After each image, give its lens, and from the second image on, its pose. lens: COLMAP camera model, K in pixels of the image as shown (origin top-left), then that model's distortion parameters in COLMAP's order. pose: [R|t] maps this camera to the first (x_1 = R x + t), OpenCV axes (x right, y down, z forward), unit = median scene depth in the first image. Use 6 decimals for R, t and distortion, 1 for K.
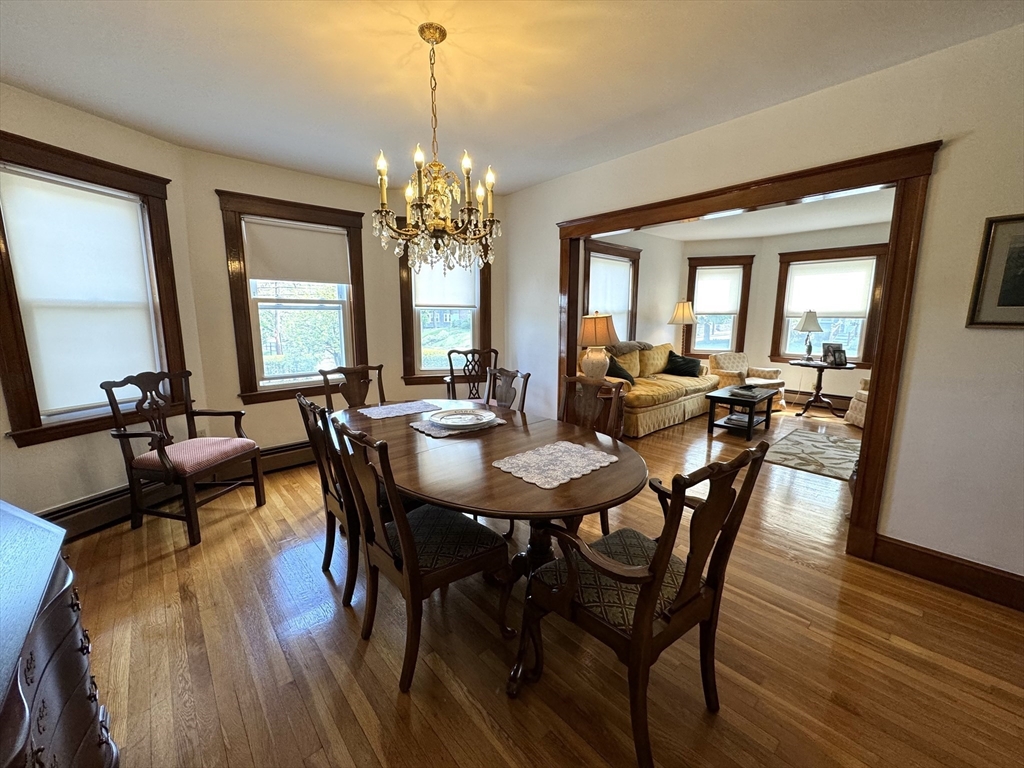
lens RADIAL K [[408.7, 0, 507.0], [0, 408.7, 384.0], [0, 0, 1]] dist [-0.001497, 0.000778]
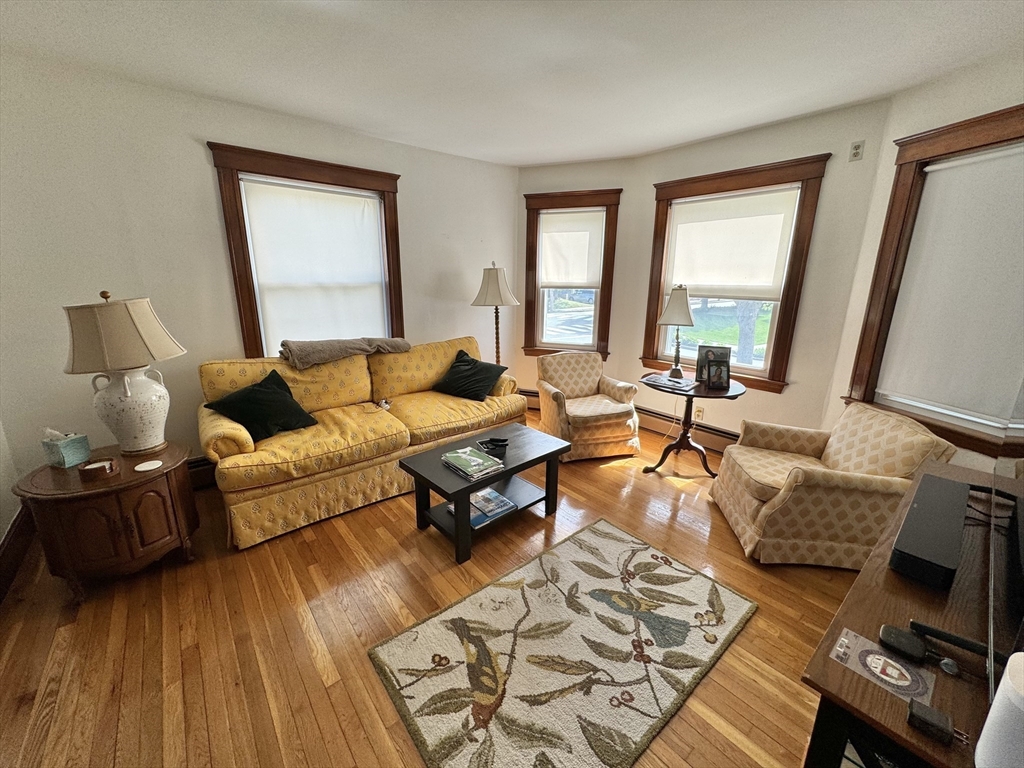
lens RADIAL K [[408.7, 0, 510.8], [0, 408.7, 383.3], [0, 0, 1]] dist [-0.001497, 0.000778]
pose [[0.999608, 0.014935, -0.023682, 0.720488], [-0.012779, 0.995975, 0.088713, -0.128948], [0.024912, -0.088376, 0.995776, 0.584469]]
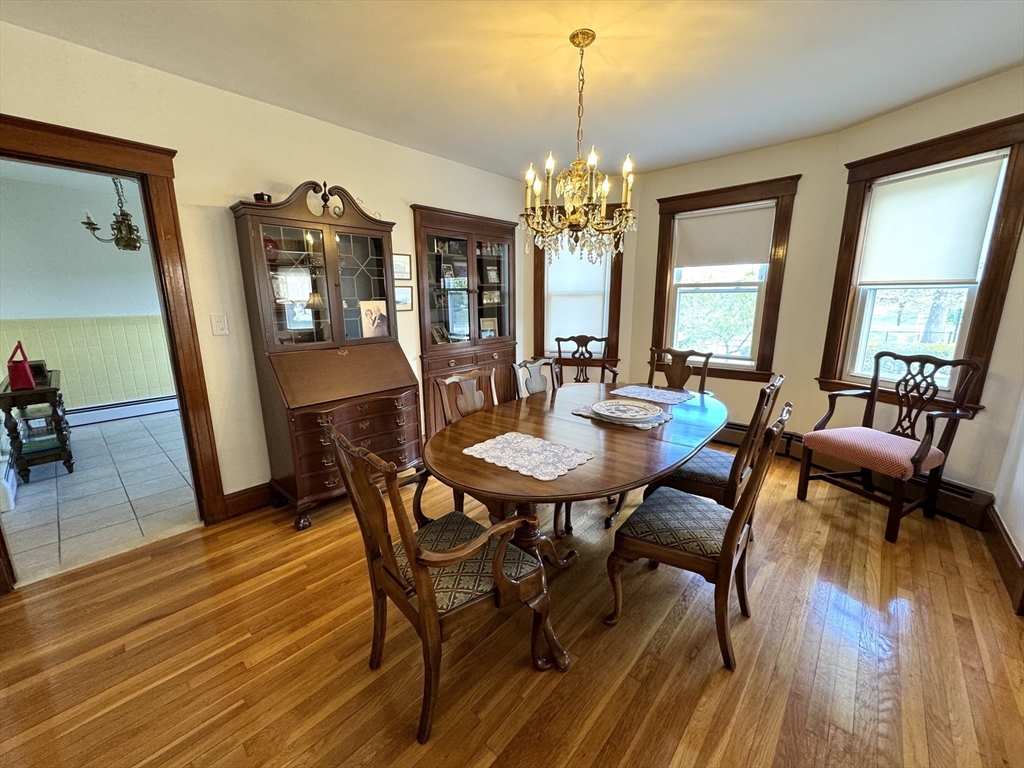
lens RADIAL K [[408.7, 0, 509.9], [0, 408.7, 373.5], [0, 0, 1]] dist [-0.001497, 0.000778]
pose [[0.121241, 0.180785, -0.976021, 0.428660], [-0.154869, 0.974679, 0.161298, -0.061479], [0.980467, 0.131600, 0.146169, 0.325378]]
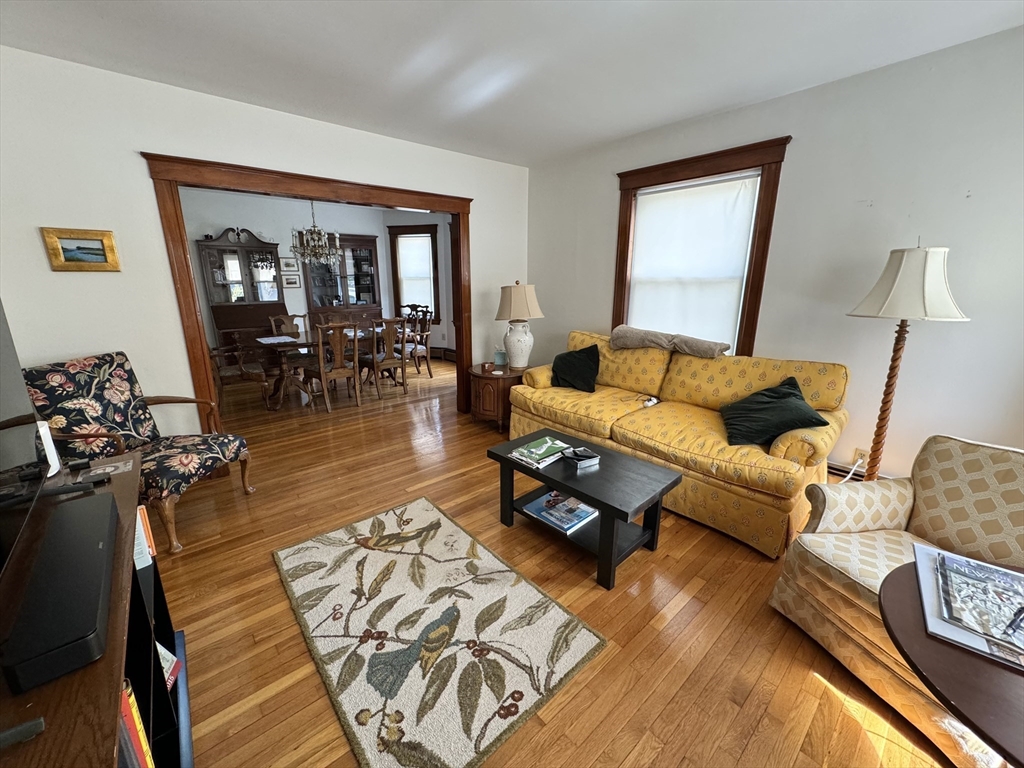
lens RADIAL K [[408.7, 0, 512.6], [0, 408.7, 384.6], [0, 0, 1]] dist [-0.001497, 0.000778]
pose [[-0.011880, 0.253376, -0.967295, 1.172928], [-0.161404, 0.954192, 0.251926, -0.194115], [0.986817, 0.159118, 0.029560, 1.053519]]
